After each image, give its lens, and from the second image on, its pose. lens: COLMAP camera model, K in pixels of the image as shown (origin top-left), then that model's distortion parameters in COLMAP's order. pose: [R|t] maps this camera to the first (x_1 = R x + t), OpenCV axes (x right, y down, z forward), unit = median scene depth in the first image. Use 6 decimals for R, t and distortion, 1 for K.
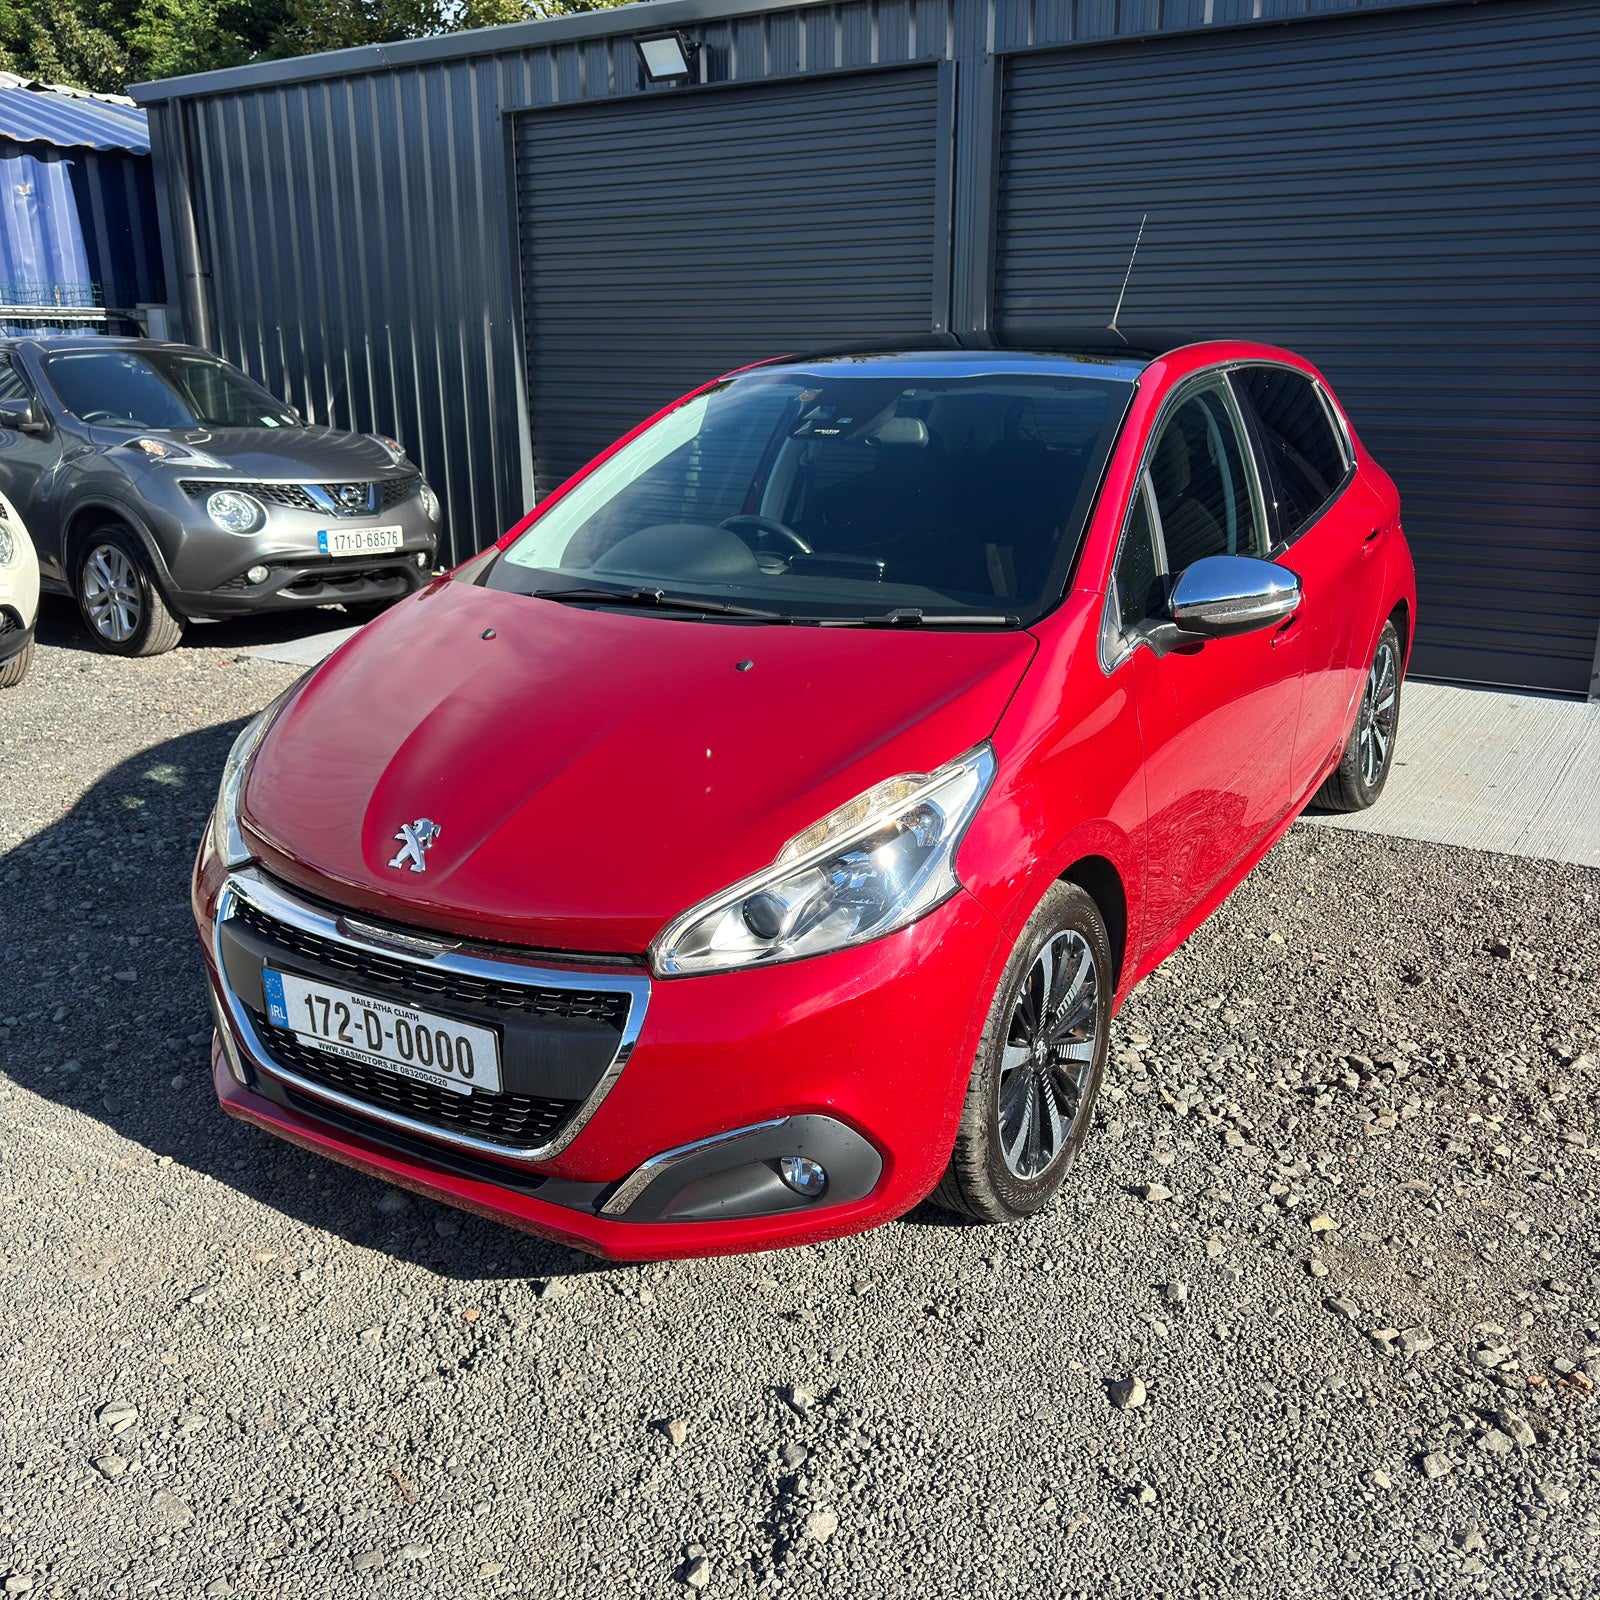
lens RADIAL K [[1536.9, 0, 810.1], [0, 1536.9, 817.0], [0, 0, 1]] dist [0.004231, 0.000000]
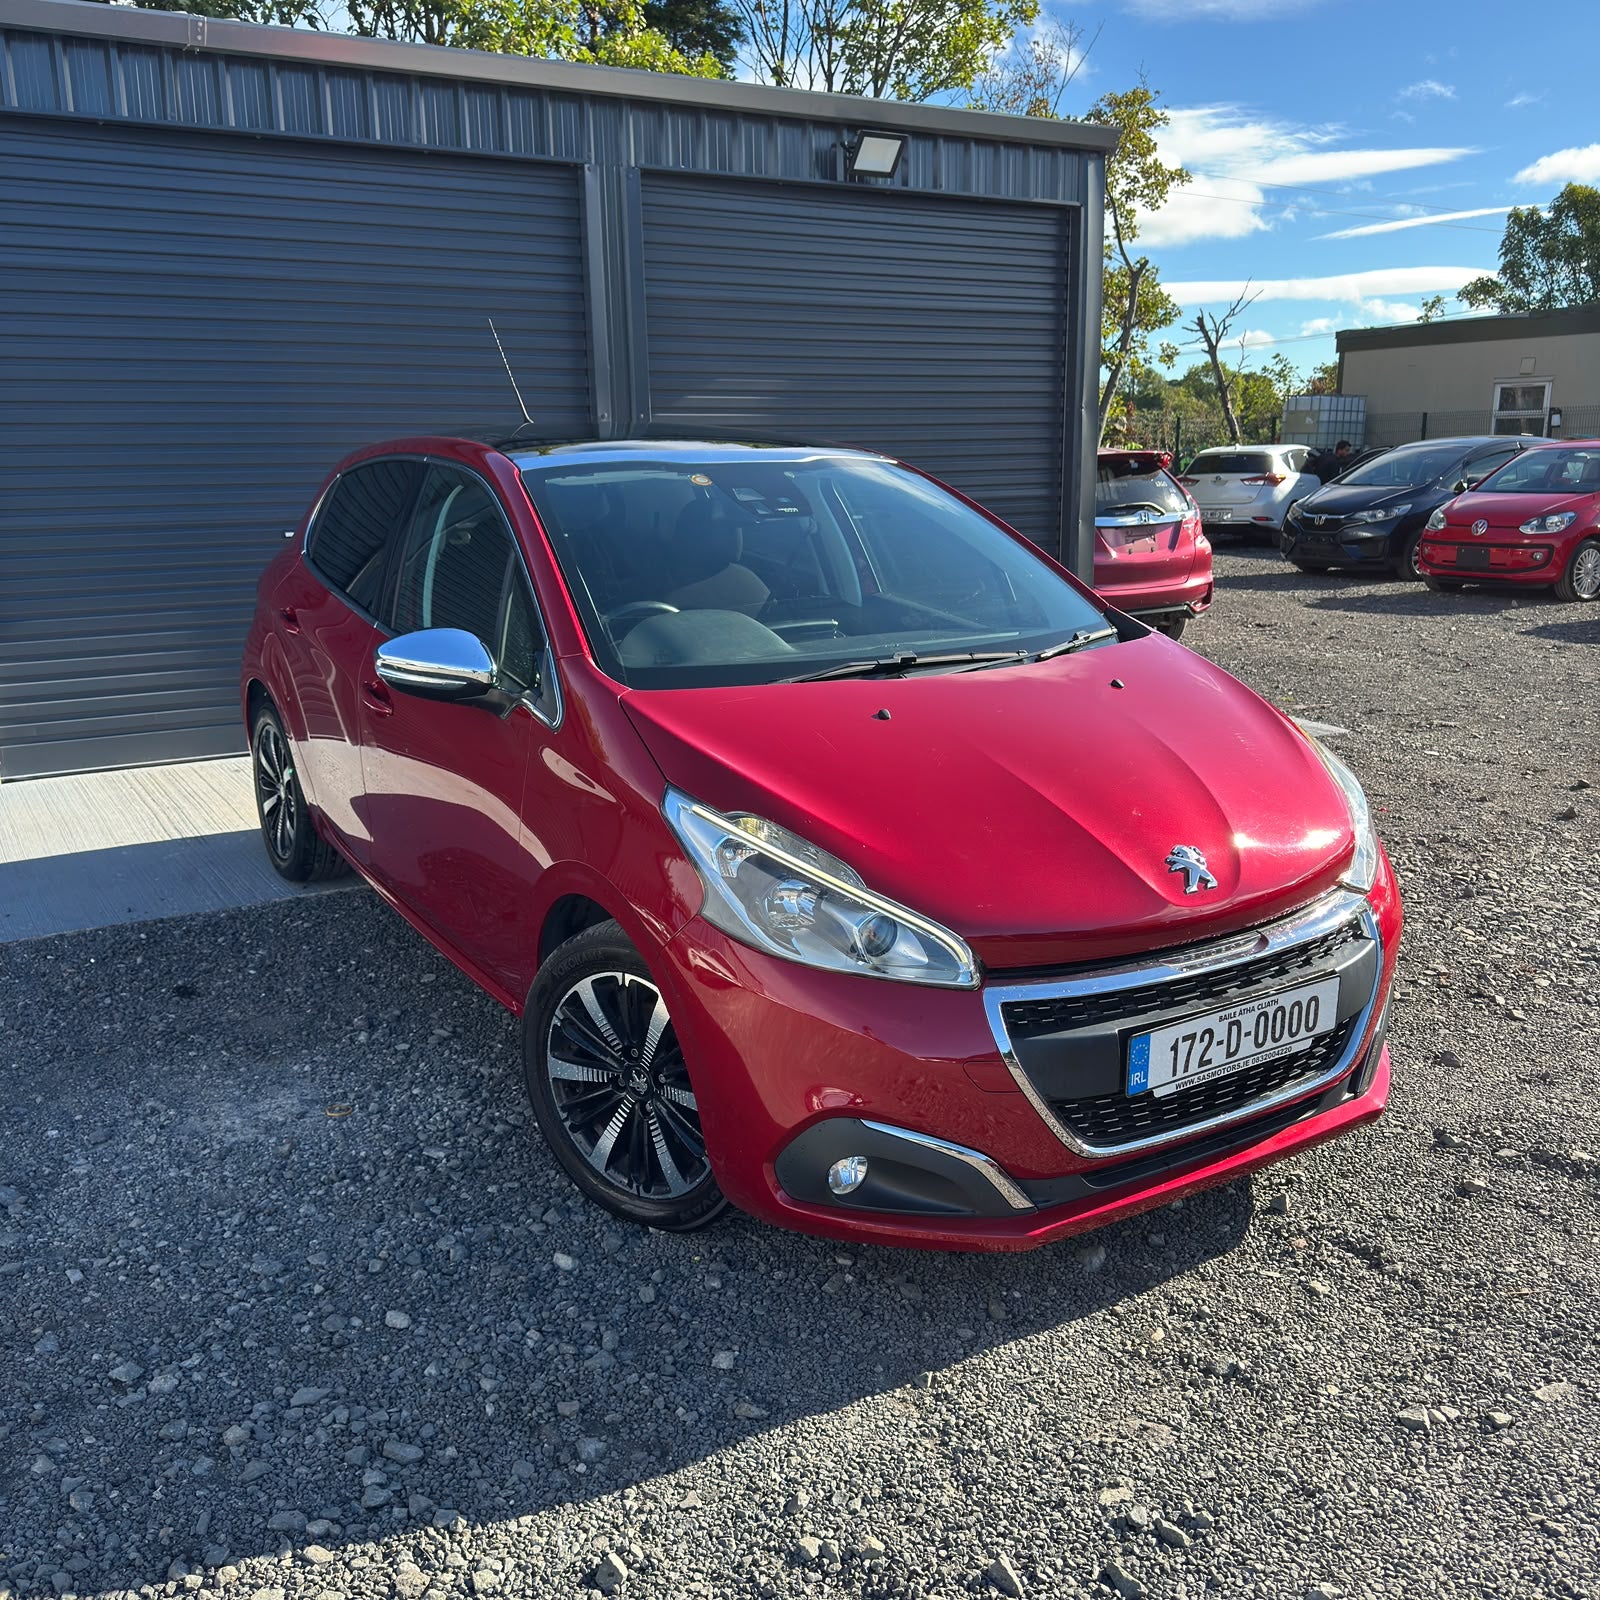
lens RADIAL K [[1536.9, 0, 800.8], [0, 1536.9, 794.5], [0, 0, 1]] dist [0.004231, 0.000000]
pose [[0.443985, -0.201989, 0.872970, -1.333395], [0.269172, 0.959328, 0.085072, -0.201998], [-0.854648, 0.197208, 0.480297, 0.702214]]
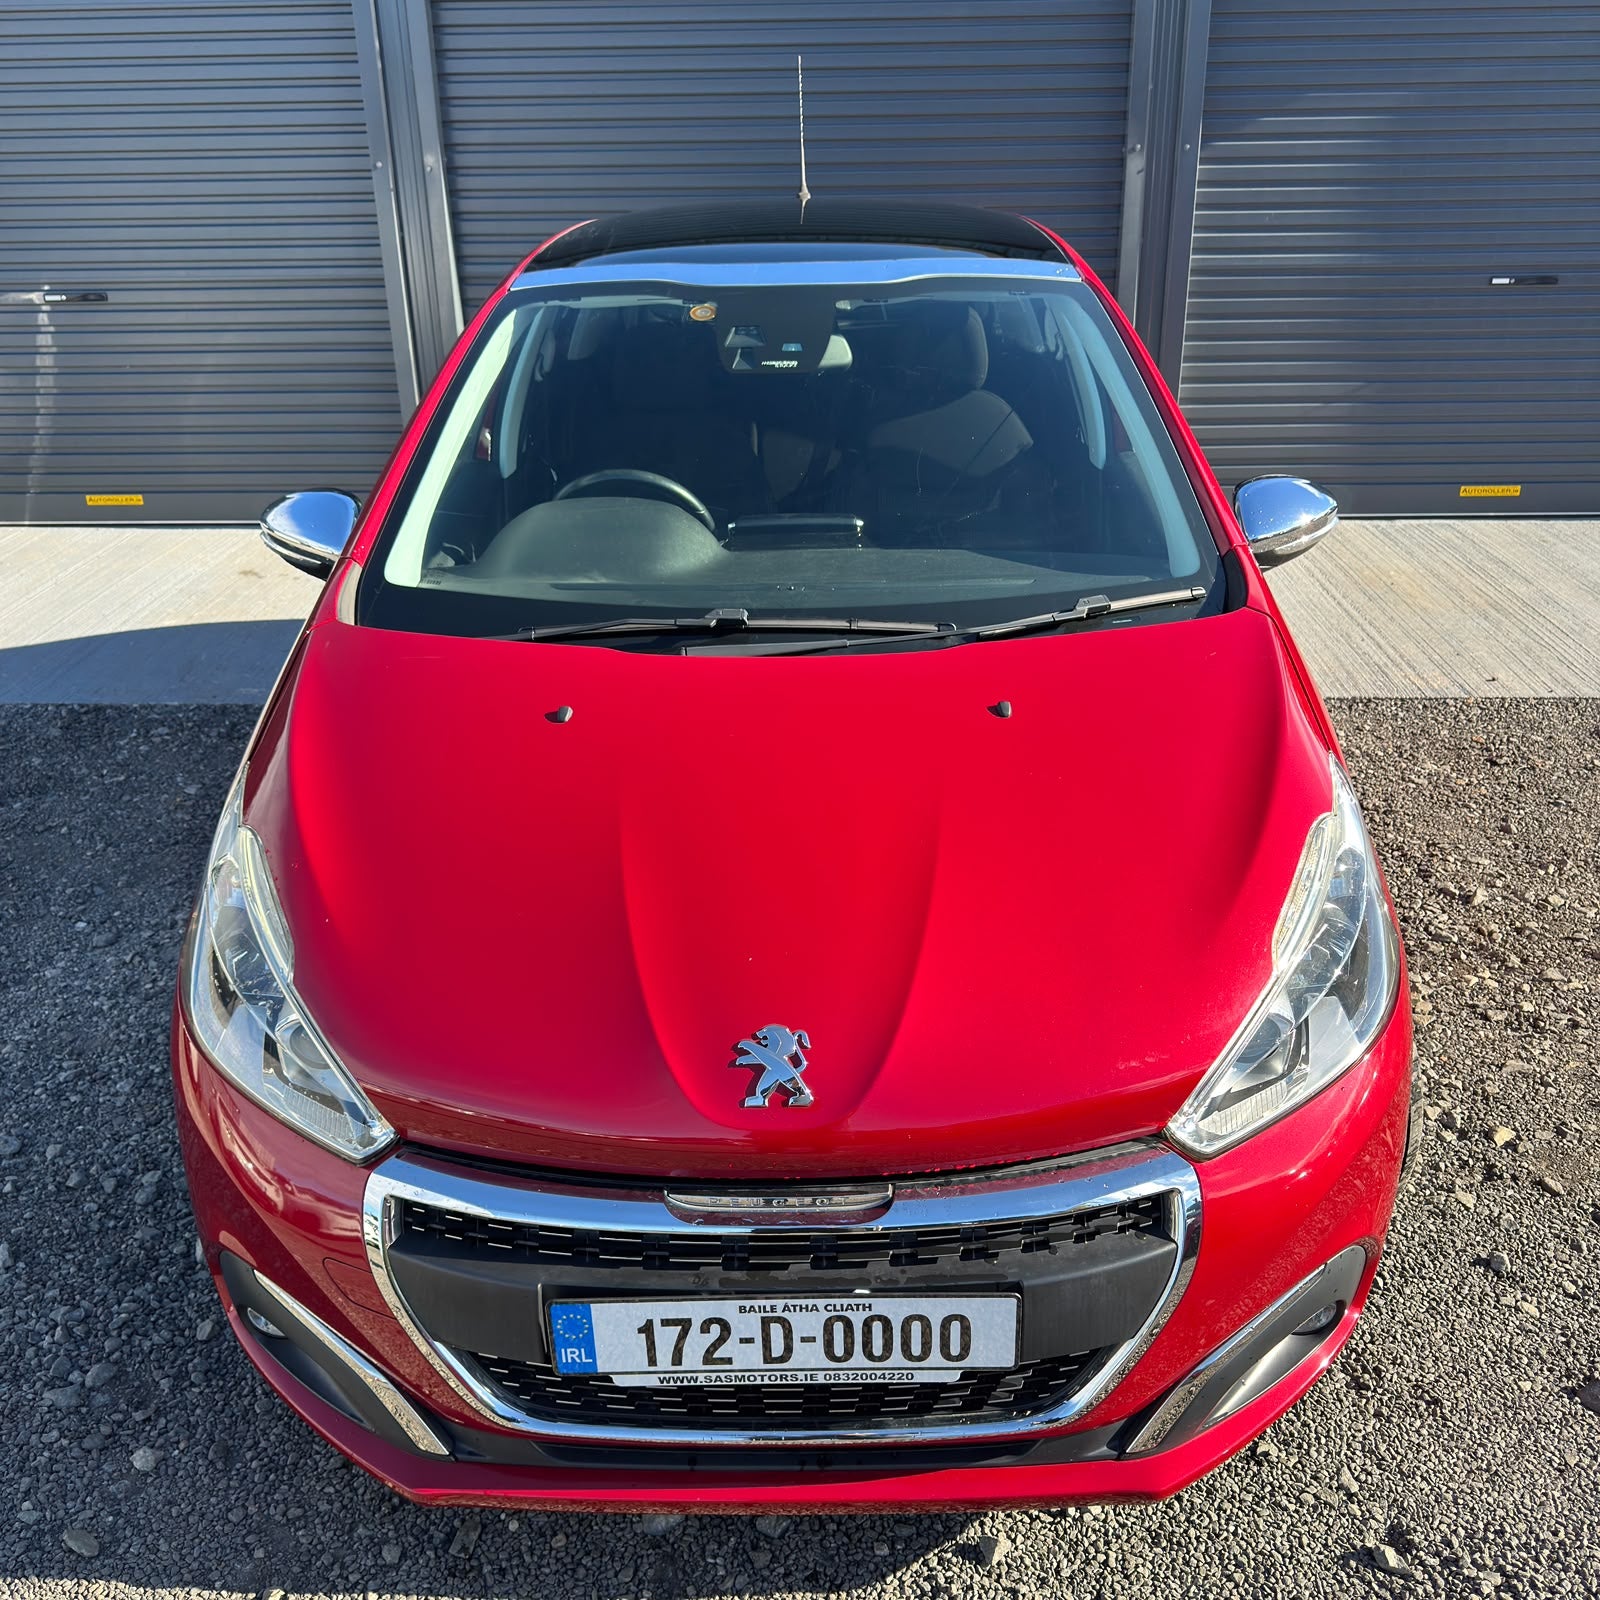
lens RADIAL K [[1536.9, 0, 805.2], [0, 1536.9, 787.9], [0, 0, 1]] dist [0.004231, 0.000000]
pose [[0.856594, -0.212457, 0.470223, -0.547229], [0.162072, 0.975961, 0.145717, -0.206002], [-0.489877, -0.048610, 0.870435, 0.394705]]
